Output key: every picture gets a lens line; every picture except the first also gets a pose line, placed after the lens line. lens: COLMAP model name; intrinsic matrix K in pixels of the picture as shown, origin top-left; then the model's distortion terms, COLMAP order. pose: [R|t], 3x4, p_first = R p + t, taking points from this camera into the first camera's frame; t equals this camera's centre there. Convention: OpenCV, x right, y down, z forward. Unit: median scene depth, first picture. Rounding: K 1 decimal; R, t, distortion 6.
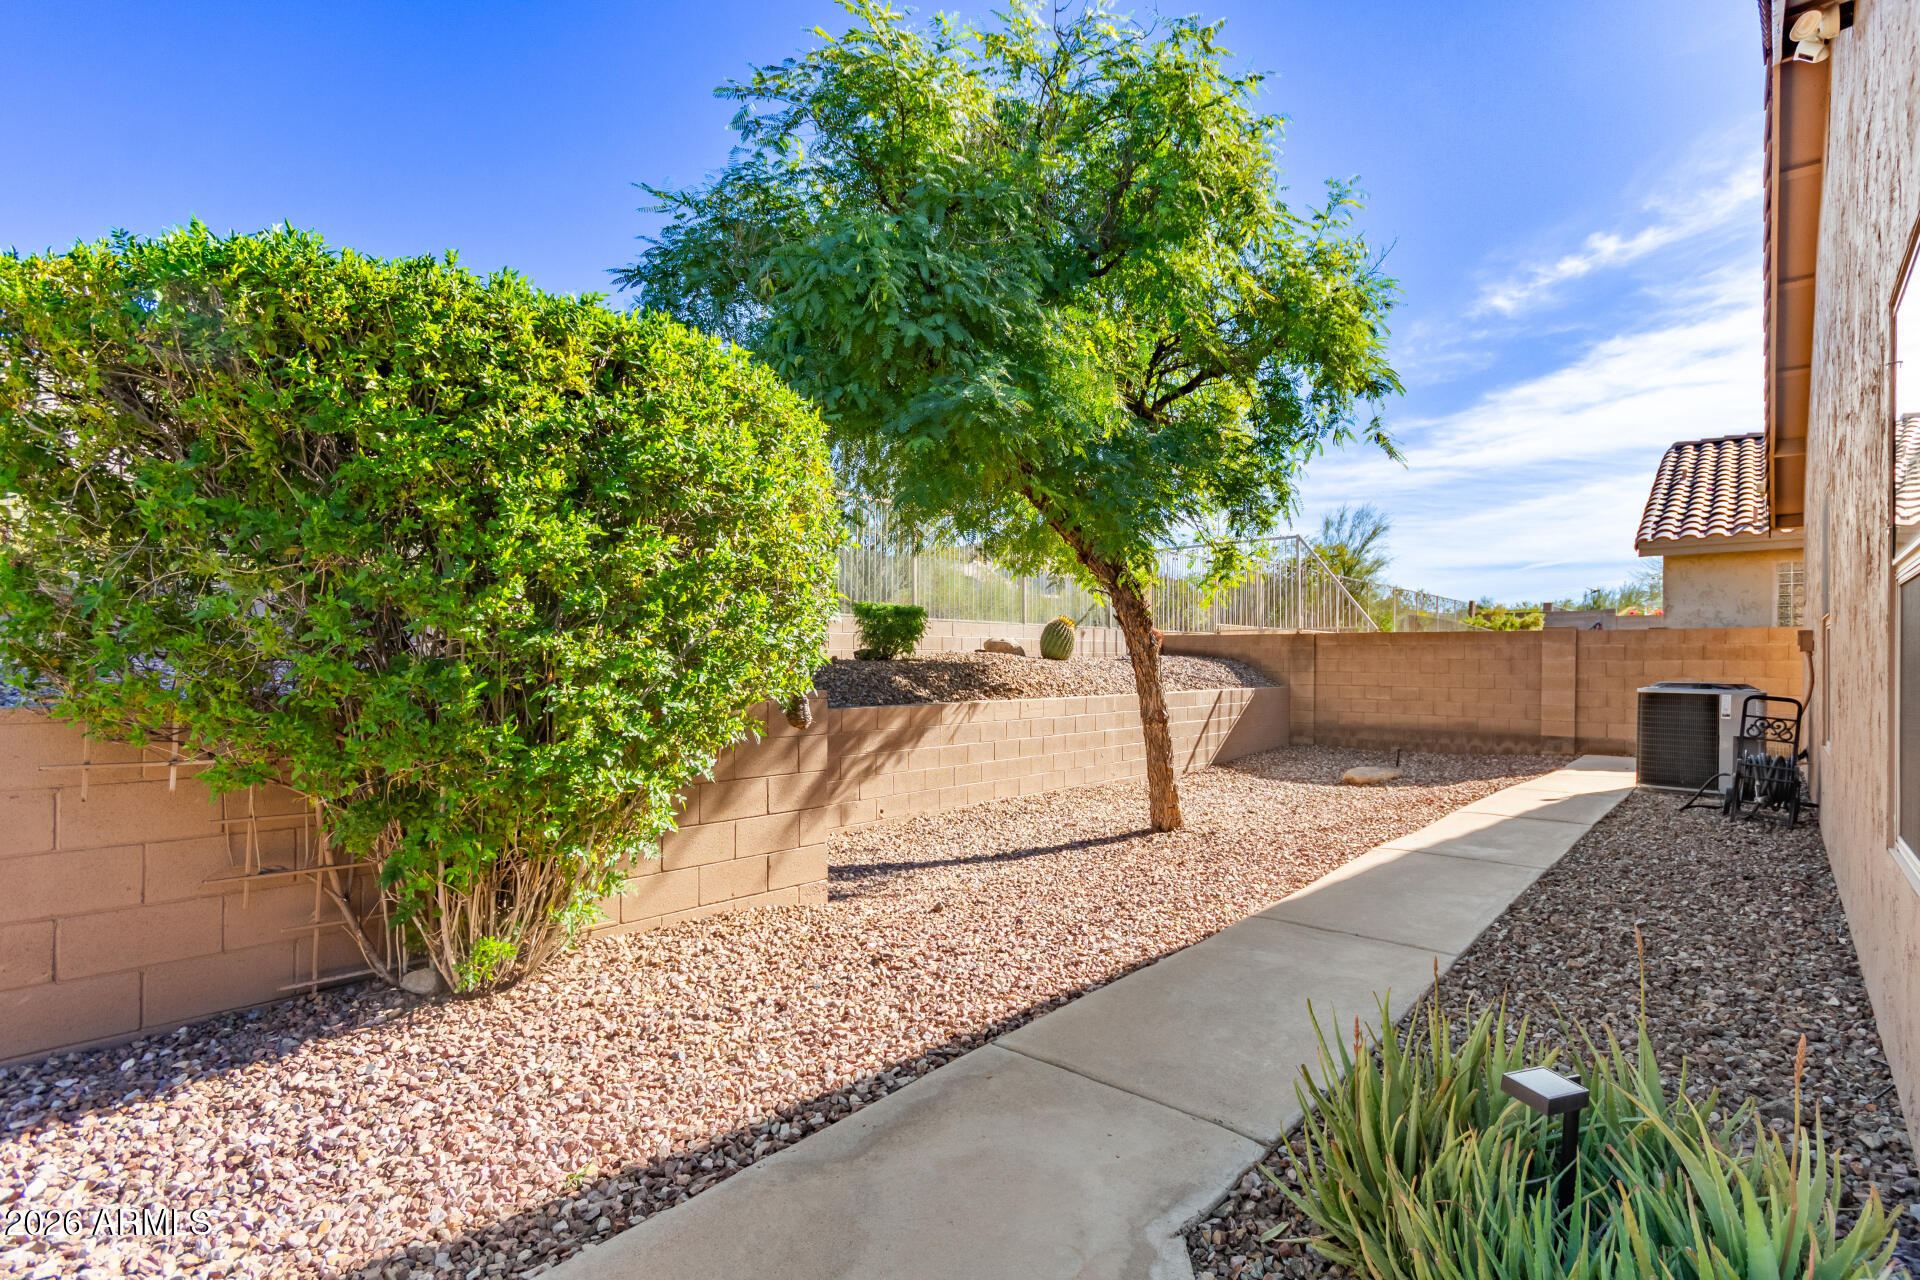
lens RADIAL K [[901.6, 0, 960.0], [0, 901.6, 644.6], [0, 0, 1]] dist [0.036819, 0.000443]
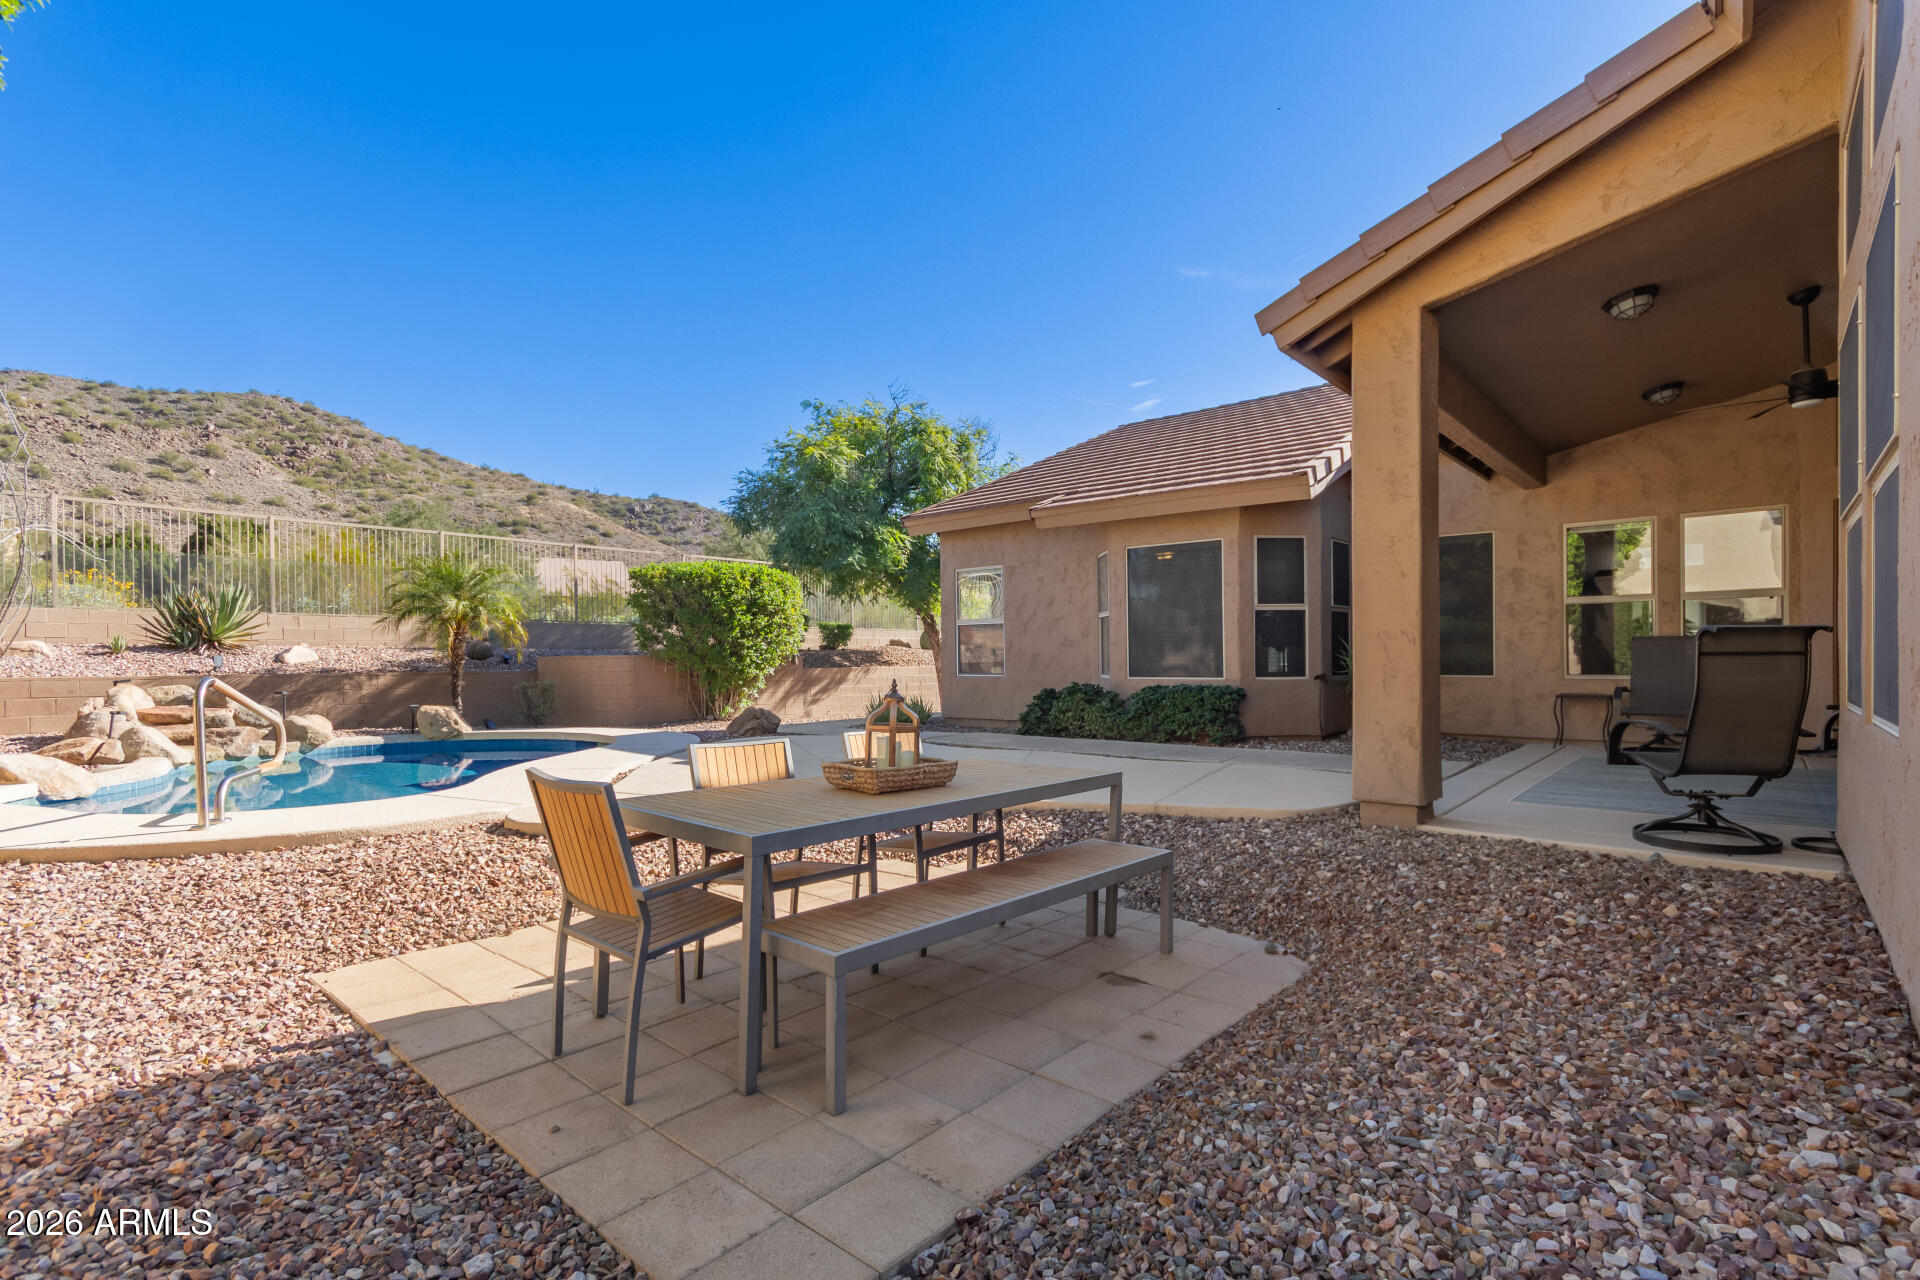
lens RADIAL K [[901.6, 0, 960.3], [0, 901.6, 648.4], [0, 0, 1]] dist [0.036819, 0.000443]
pose [[0.999807, -0.015238, 0.012366, 0.503255], [0.015203, 0.999880, 0.002875, 0.032291], [-0.012408, -0.002686, 0.999919, -2.975778]]
